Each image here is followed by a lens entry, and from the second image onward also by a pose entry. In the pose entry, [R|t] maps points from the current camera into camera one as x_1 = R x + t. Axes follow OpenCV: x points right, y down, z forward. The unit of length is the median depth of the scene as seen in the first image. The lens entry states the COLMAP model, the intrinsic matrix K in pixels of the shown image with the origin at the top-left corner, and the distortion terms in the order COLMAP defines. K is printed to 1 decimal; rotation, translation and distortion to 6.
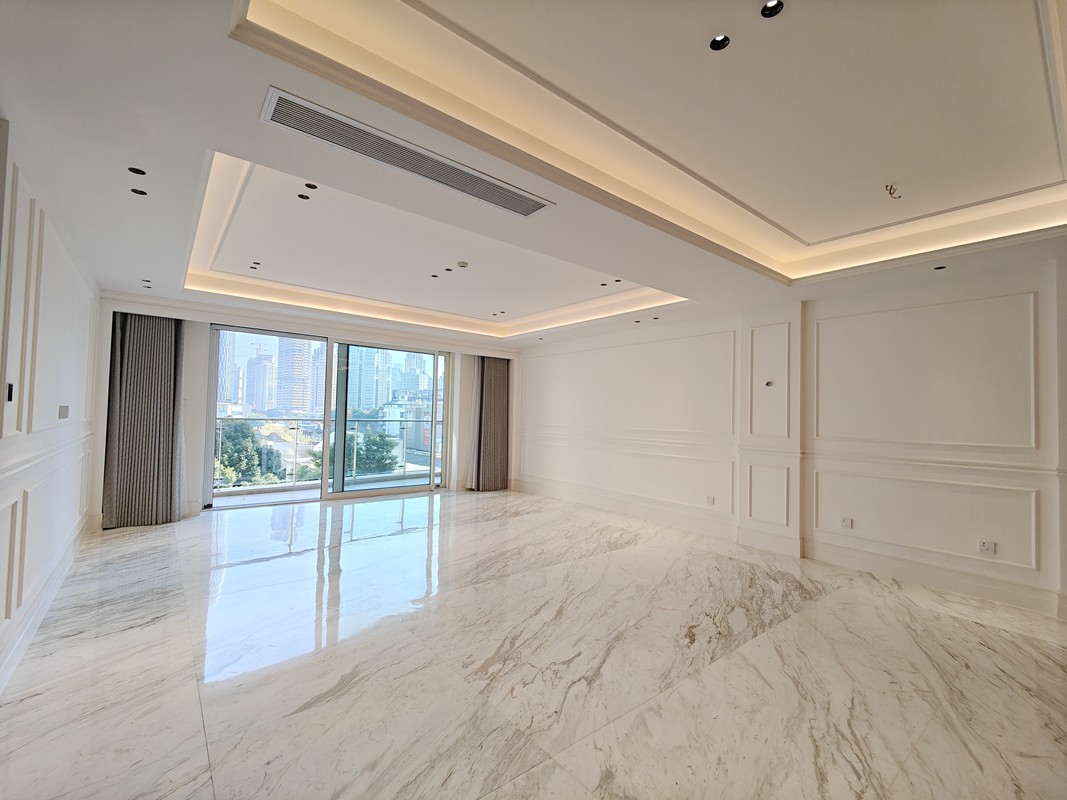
lens RADIAL K [[457.9, 0, 531.9], [0, 457.9, 404.1], [0, 0, 1]] dist [0.001590, -0.011463]
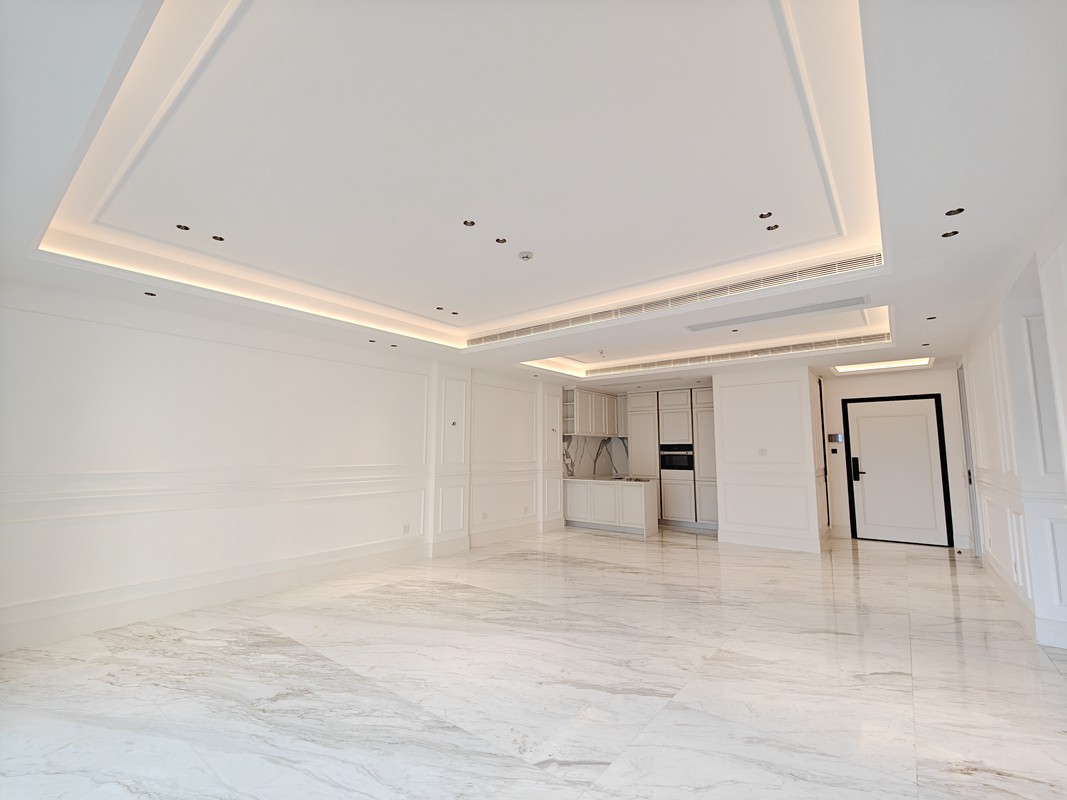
lens RADIAL K [[467.7, 0, 537.7], [0, 467.7, 400.5], [0, 0, 1]] dist [0.002225, -0.000713]
pose [[-0.227006, 0.077055, 0.970840, -1.031606], [-0.032339, 0.995719, -0.086591, -0.001359], [-0.973356, -0.051053, -0.223542, 1.325902]]
